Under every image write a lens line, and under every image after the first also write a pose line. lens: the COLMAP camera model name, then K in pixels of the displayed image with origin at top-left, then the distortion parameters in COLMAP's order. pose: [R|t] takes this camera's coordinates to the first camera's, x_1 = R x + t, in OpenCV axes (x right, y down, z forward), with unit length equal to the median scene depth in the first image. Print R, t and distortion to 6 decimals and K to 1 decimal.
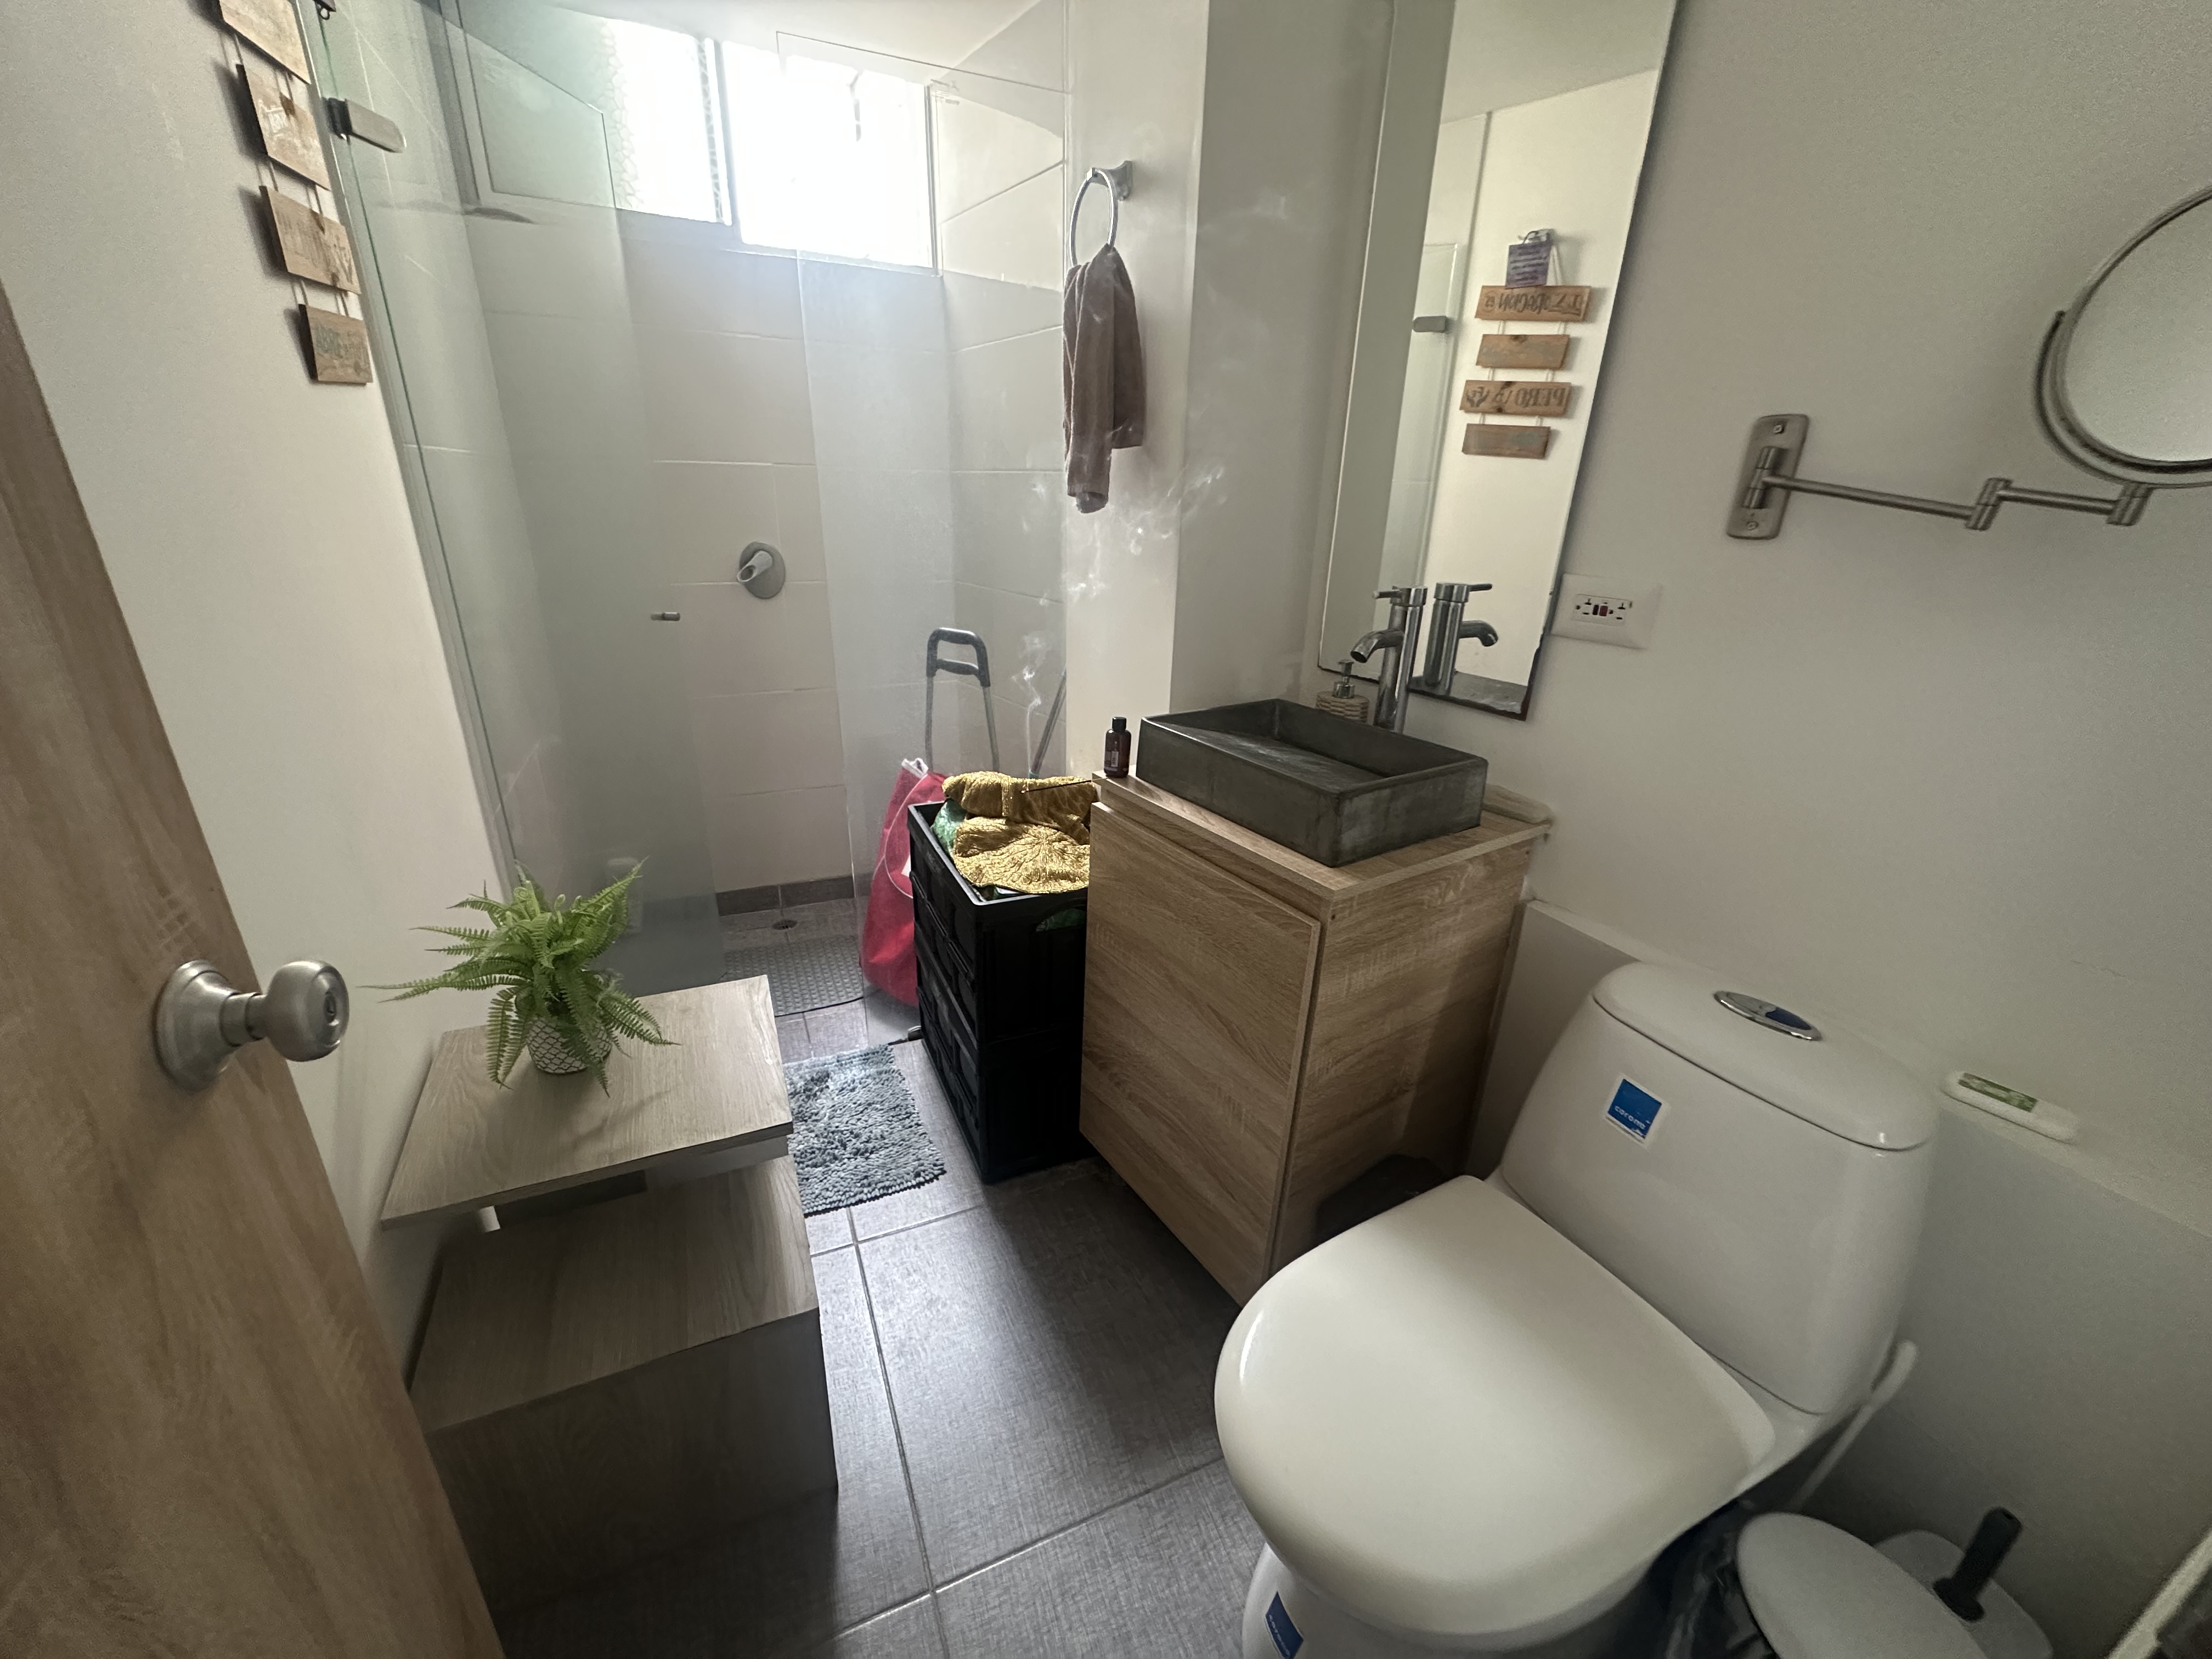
lens RADIAL K [[880.5, 0, 1108.1], [0, 880.5, 826.3], [0, 0, 1]] dist [-0.002685, -0.000332]
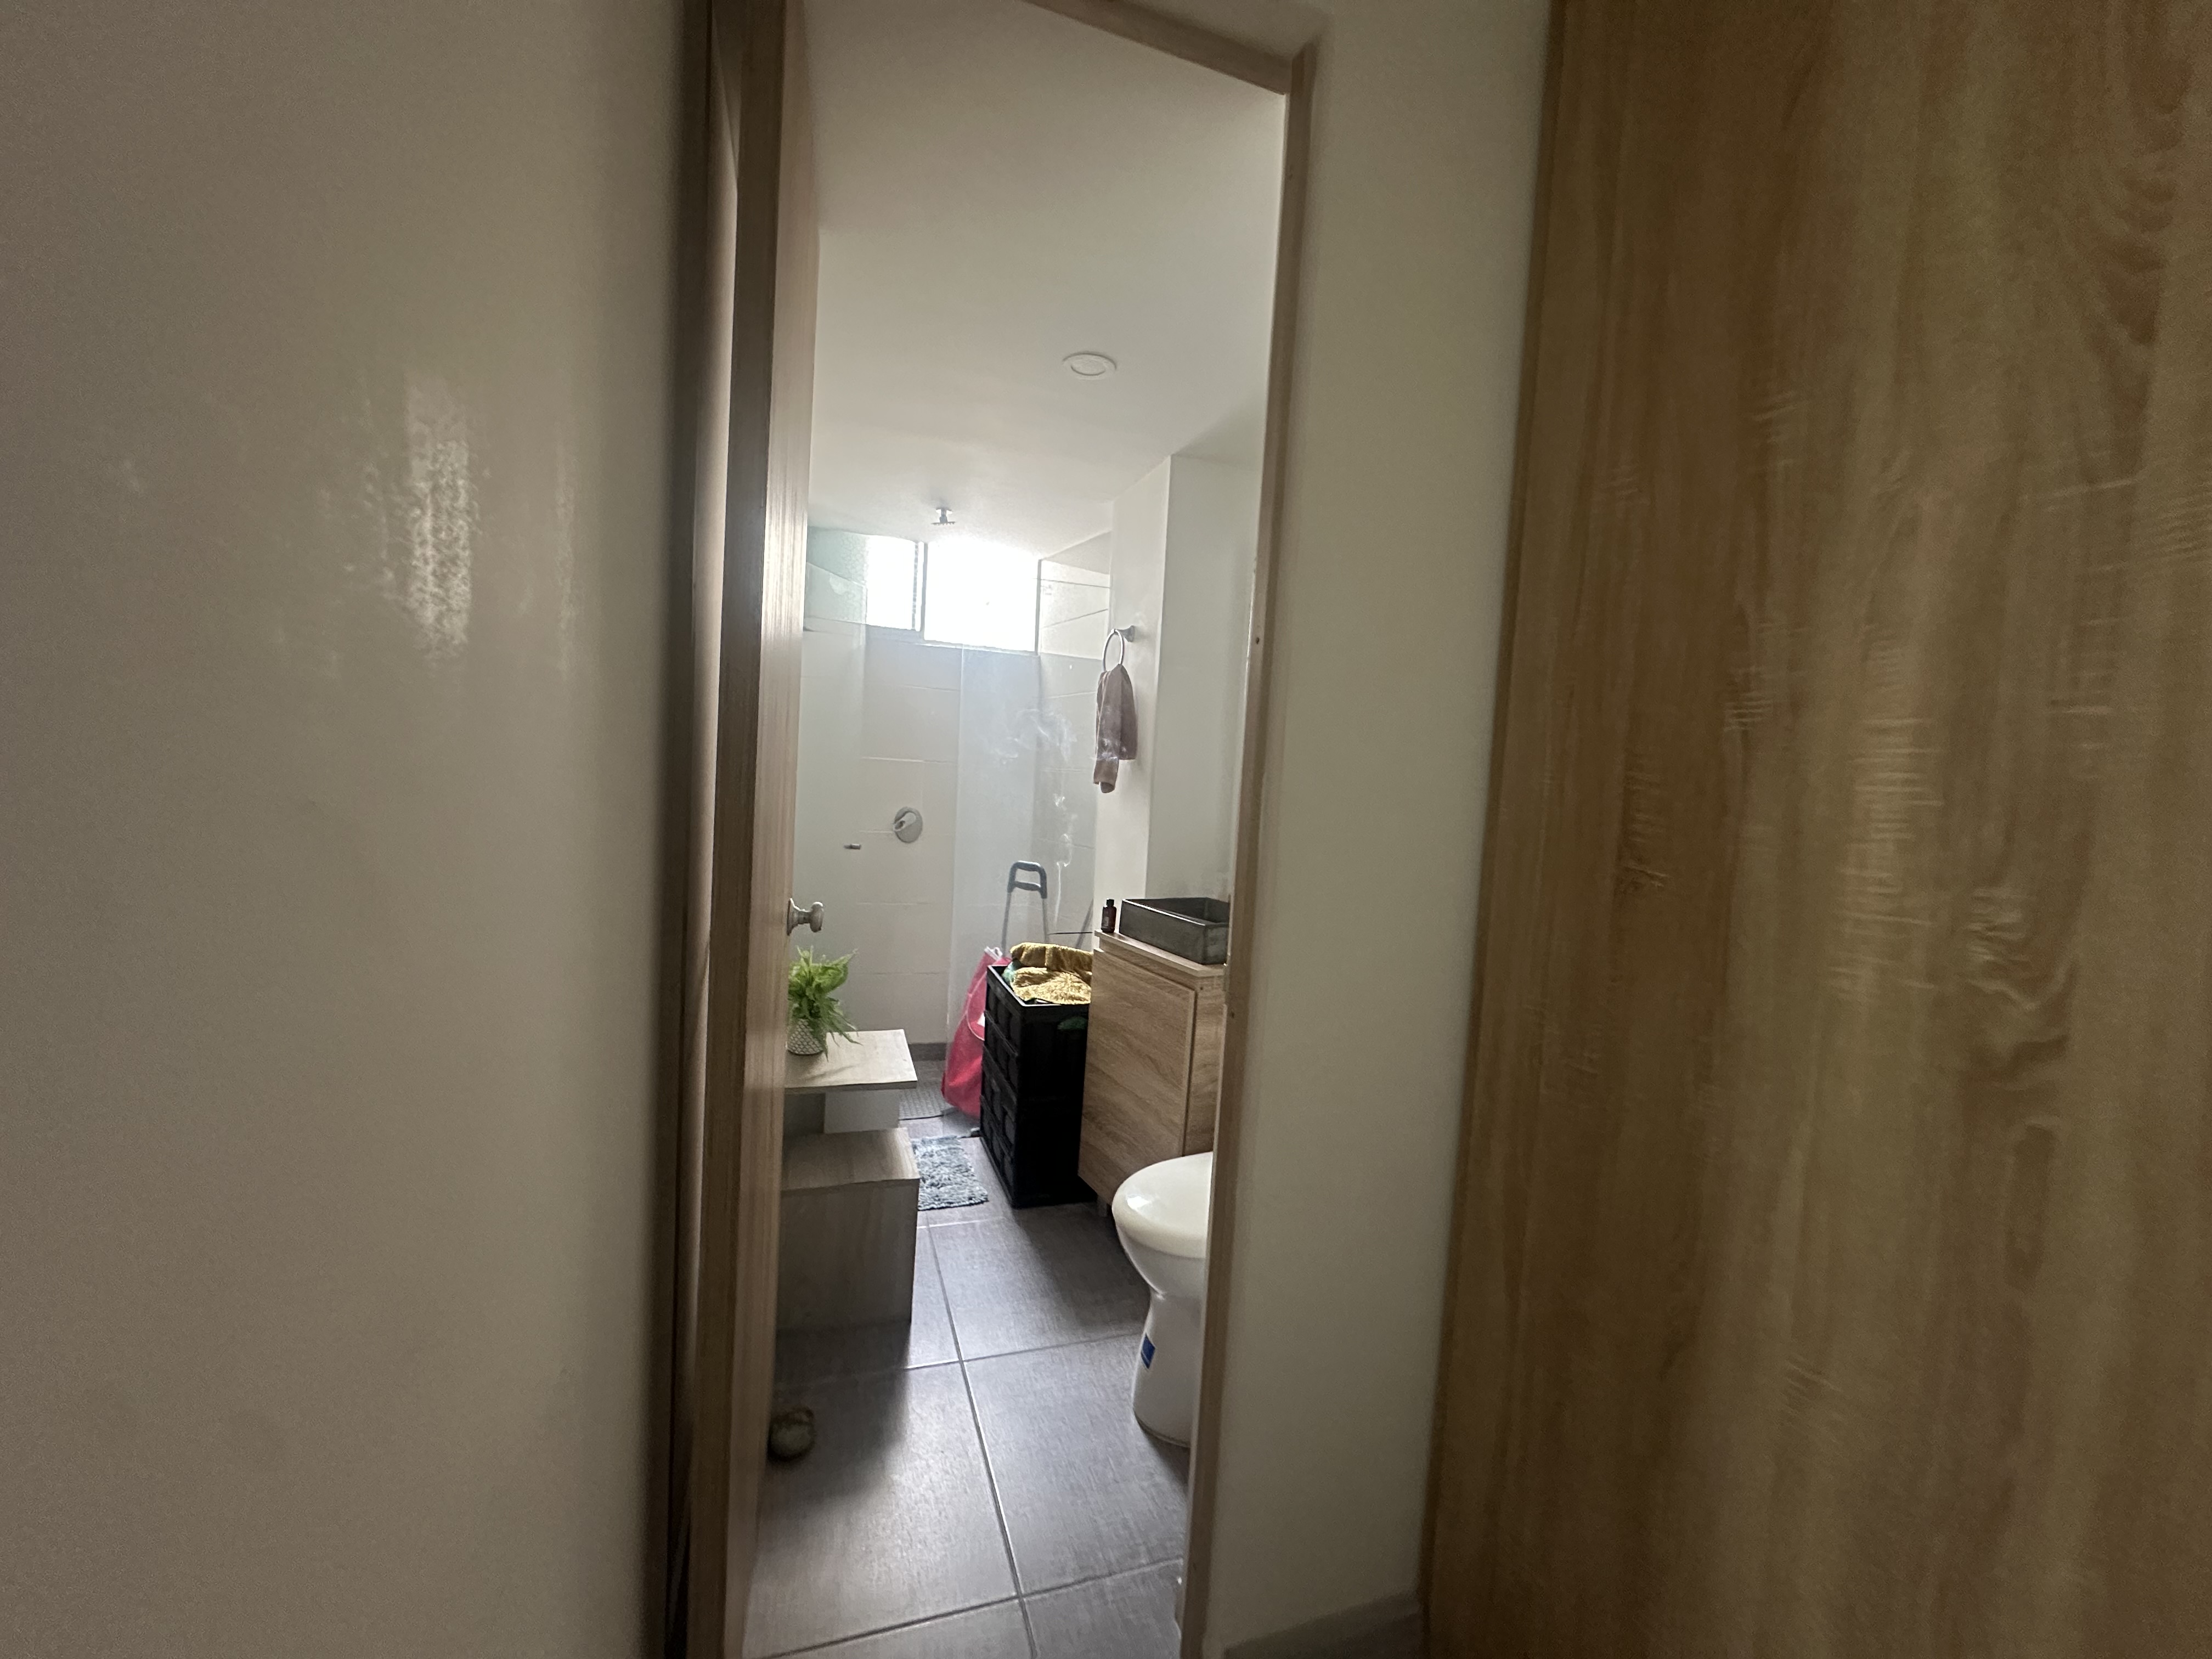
lens RADIAL K [[880.5, 0, 1108.1], [0, 880.5, 826.3], [0, 0, 1]] dist [-0.002685, -0.000332]
pose [[0.995123, 0.031988, -0.093316, 0.141237], [-0.059349, 0.949752, -0.307327, 0.238077], [0.078796, 0.311366, 0.947018, -0.620035]]
